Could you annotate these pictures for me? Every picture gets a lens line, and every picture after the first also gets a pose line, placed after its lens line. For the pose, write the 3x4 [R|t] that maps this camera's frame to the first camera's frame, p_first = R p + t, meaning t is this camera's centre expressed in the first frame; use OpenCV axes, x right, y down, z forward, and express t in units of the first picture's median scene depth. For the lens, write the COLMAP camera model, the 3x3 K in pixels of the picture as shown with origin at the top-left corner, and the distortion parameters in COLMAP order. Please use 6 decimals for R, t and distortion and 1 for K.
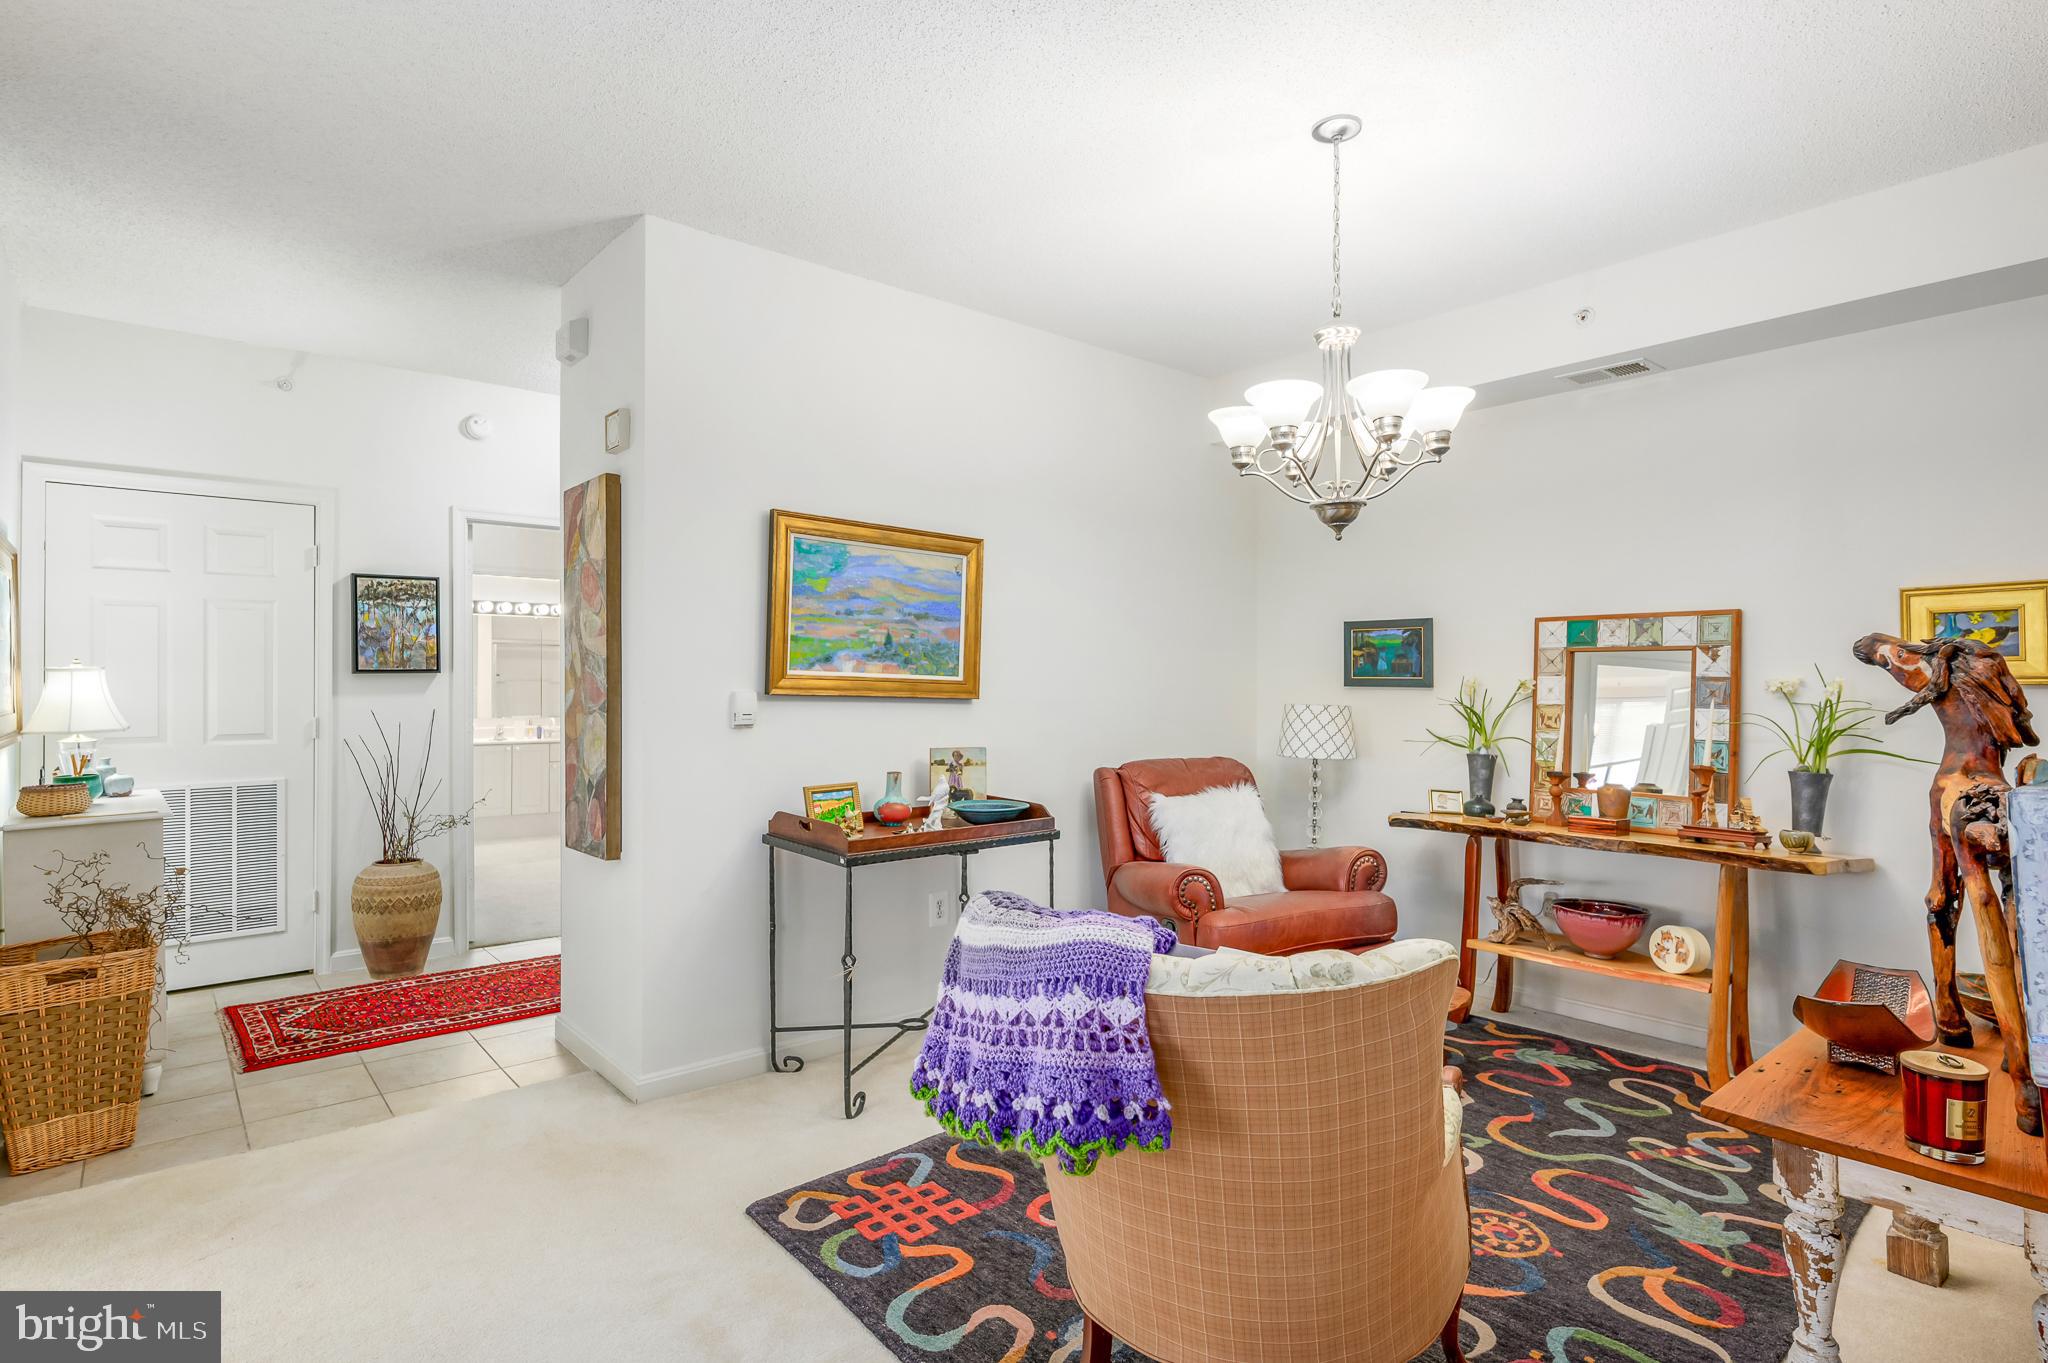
lens RADIAL K [[1047.9, 0, 1011.2], [0, 1047.9, 677.9], [0, 0, 1]] dist [0.003780, 0.000754]
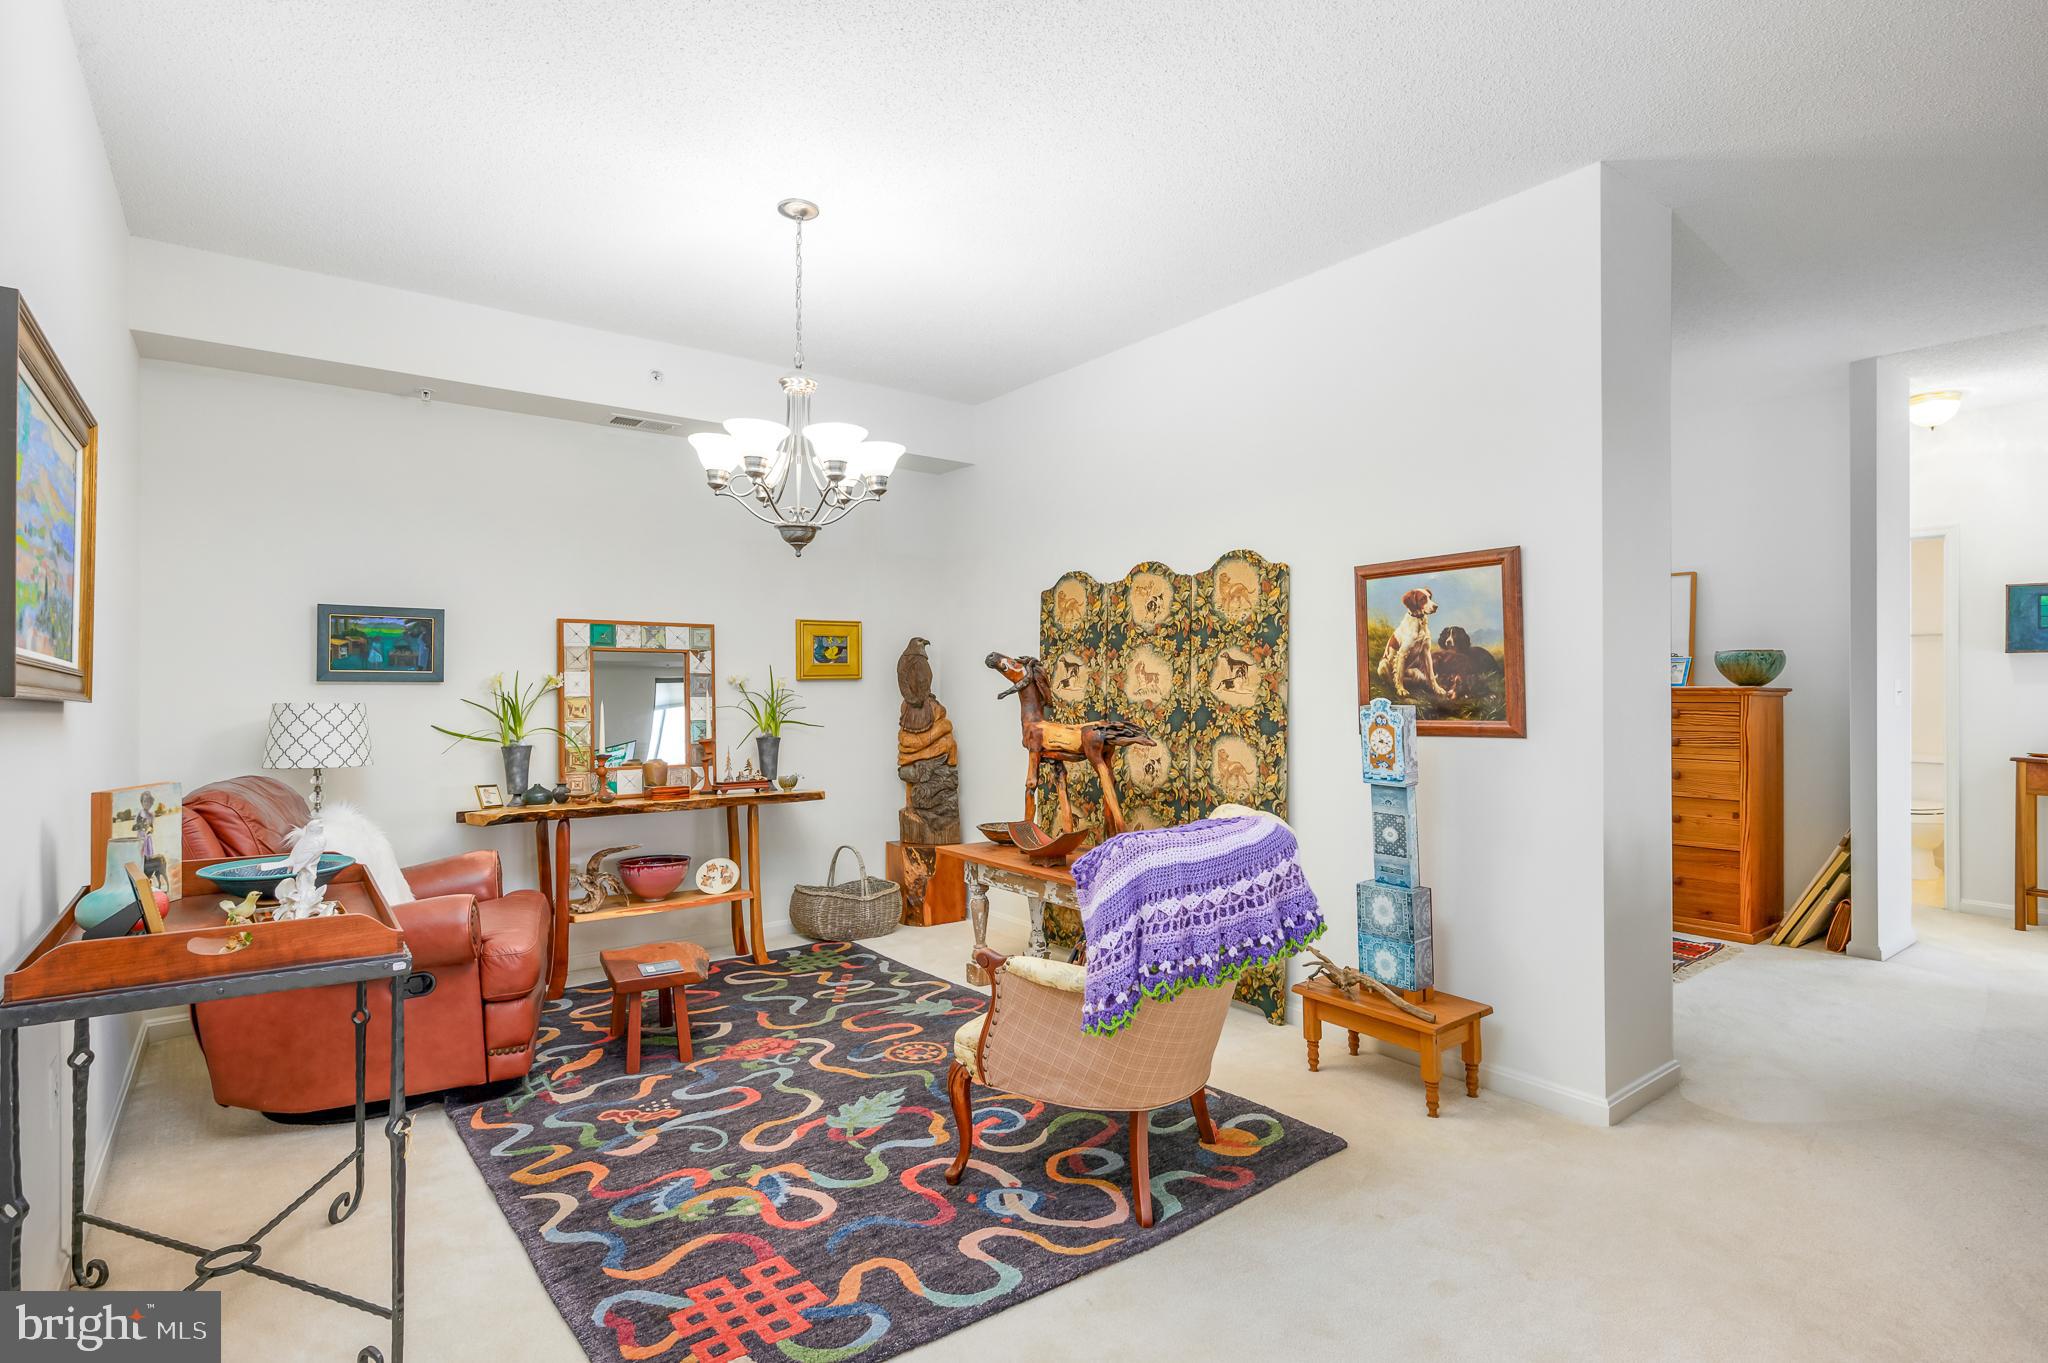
lens RADIAL K [[1004.3, 0, 1055.1], [0, 1004.3, 682.1], [0, 0, 1]] dist [-0.001563, -0.000483]
pose [[0.032282, -0.001124, 0.999478, -0.585771], [-0.006919, 0.999975, 0.001348, 0.004945], [-0.999455, -0.006958, 0.032273, 0.483439]]
